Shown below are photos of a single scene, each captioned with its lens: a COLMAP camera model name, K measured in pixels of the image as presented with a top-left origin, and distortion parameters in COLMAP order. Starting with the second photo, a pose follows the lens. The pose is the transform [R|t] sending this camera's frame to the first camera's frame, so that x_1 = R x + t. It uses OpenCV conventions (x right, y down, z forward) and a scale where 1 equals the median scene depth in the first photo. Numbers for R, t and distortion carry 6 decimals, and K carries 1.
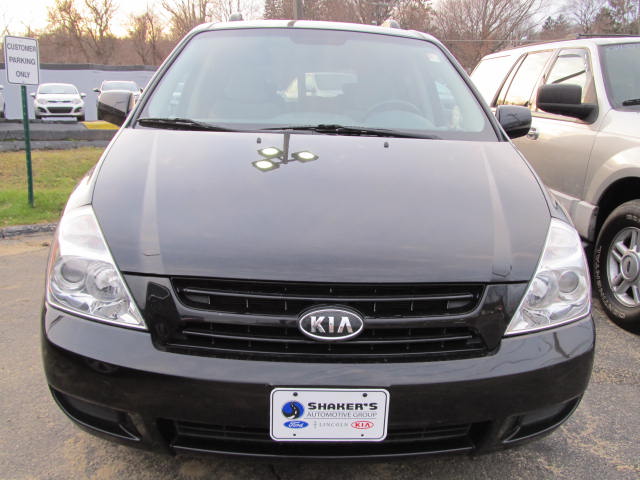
lens RADIAL K [[569.0, 0, 320.3], [0, 569.0, 203.9], [0, 0, 1]] dist [-0.051625, 0.009033]
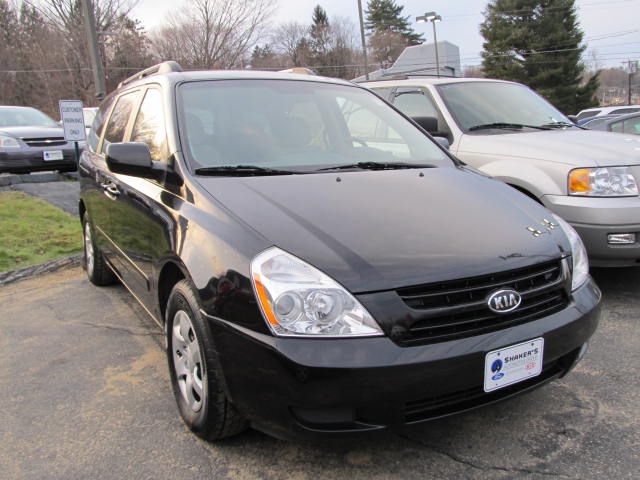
lens RADIAL K [[569.0, 0, 320.3], [0, 569.0, 203.9], [0, 0, 1]] dist [-0.051625, 0.009033]
pose [[0.889688, -0.102135, 0.444999, -0.944266], [0.122816, 0.992270, -0.017802, -0.059187], [-0.439741, 0.070491, 0.895354, -0.082982]]
